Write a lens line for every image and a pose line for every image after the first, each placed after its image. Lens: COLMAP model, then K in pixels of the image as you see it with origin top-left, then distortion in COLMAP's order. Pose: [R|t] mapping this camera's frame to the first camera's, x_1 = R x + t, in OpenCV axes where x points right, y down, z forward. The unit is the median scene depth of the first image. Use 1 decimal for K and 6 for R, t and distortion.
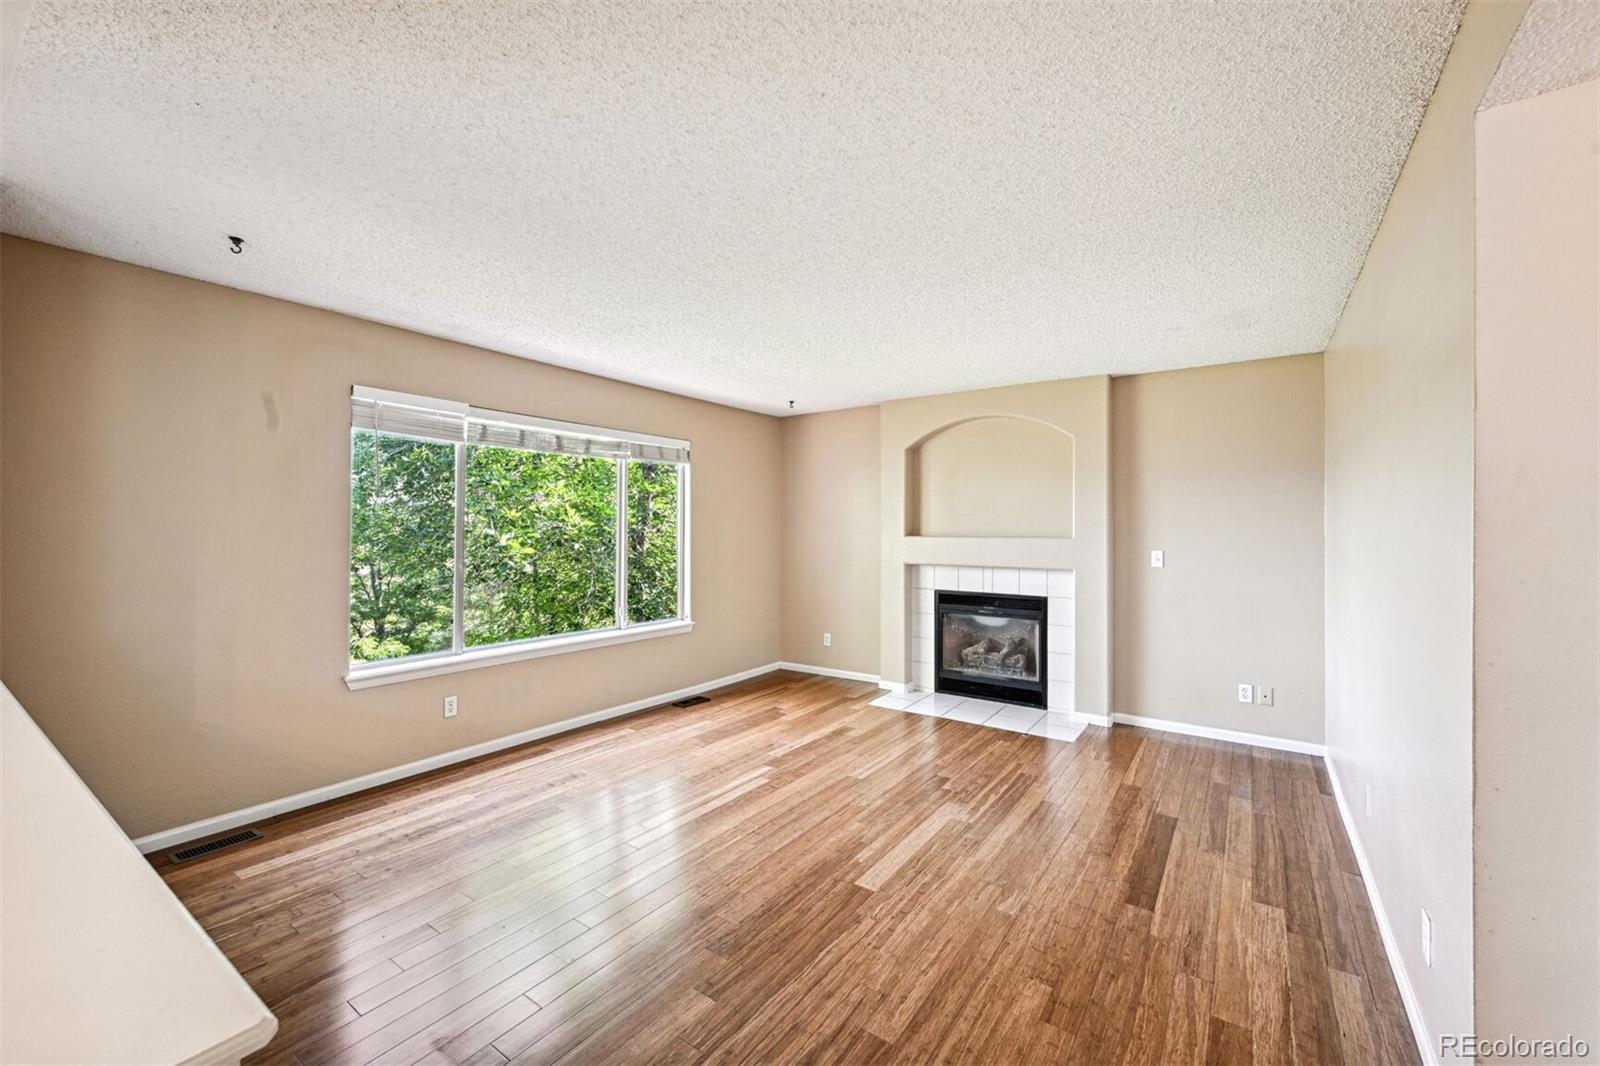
lens RADIAL K [[638.8, 0, 799.4], [0, 638.8, 529.0], [0, 0, 1]] dist [0.003588, 0.000116]
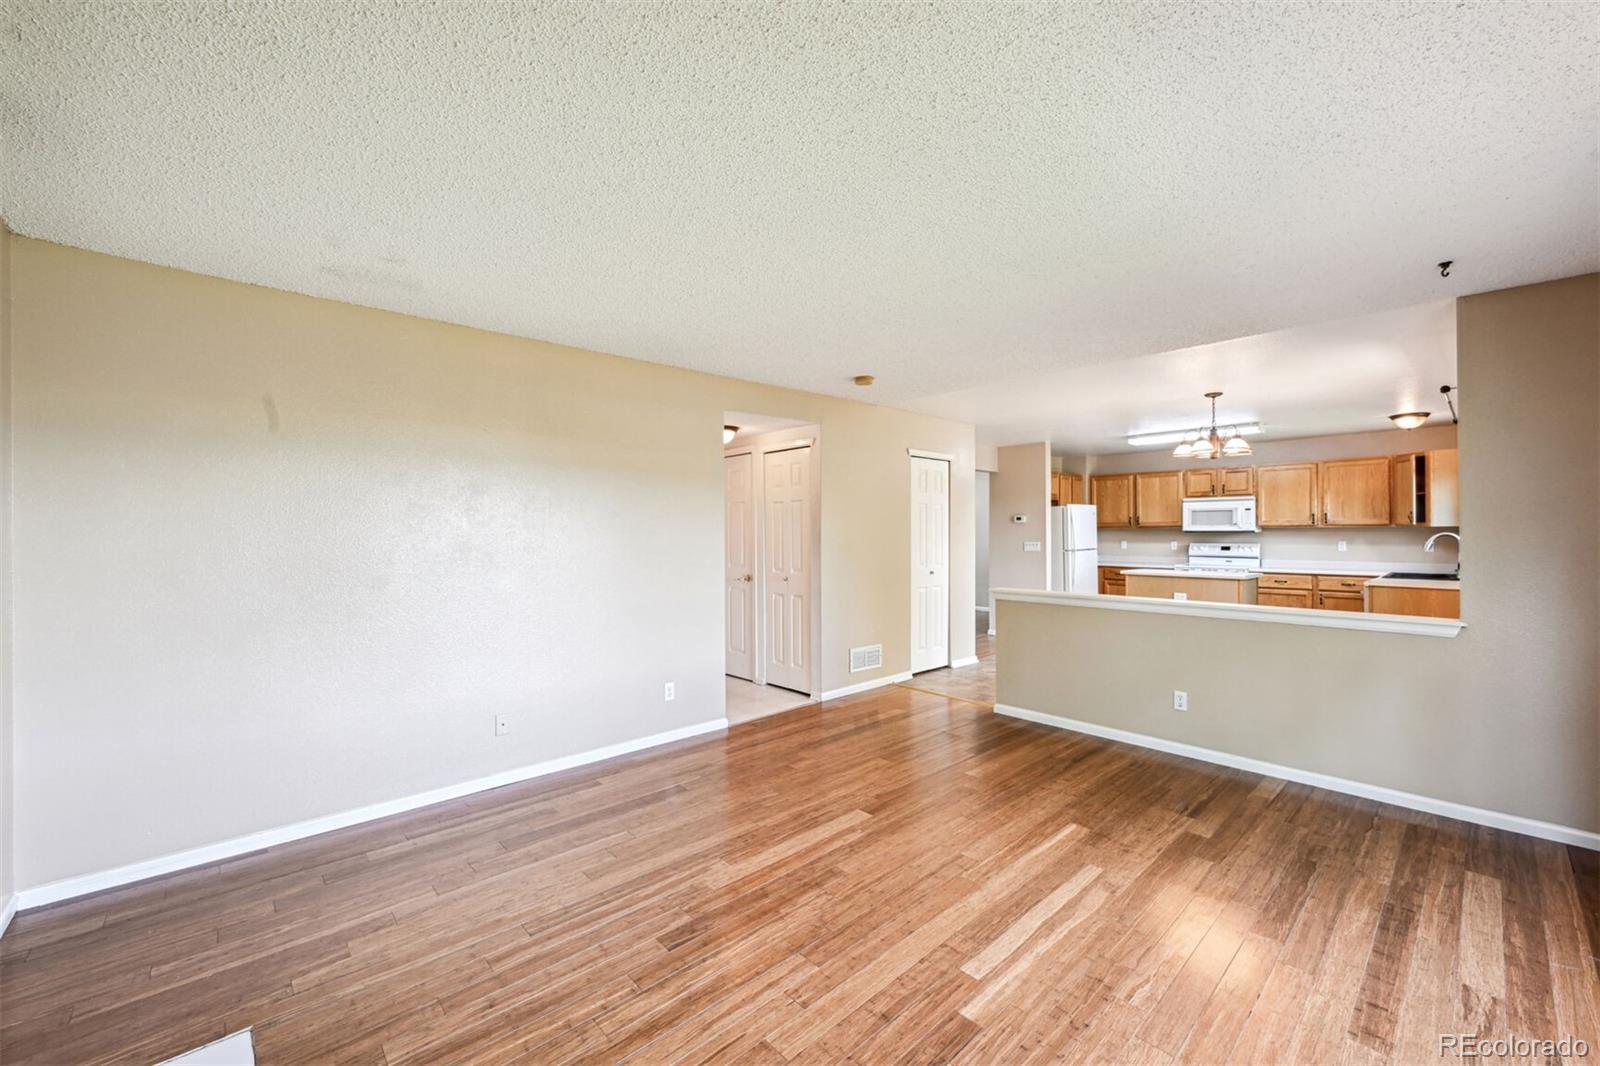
lens RADIAL K [[638.8, 0, 797.3], [0, 638.8, 531.7], [0, 0, 1]] dist [0.003588, 0.000116]
pose [[-0.976814, -0.000878, 0.214088, -0.030760], [-0.000150, 0.999994, 0.003417, -0.002403], [-0.214090, 0.003305, -0.976808, 1.862706]]
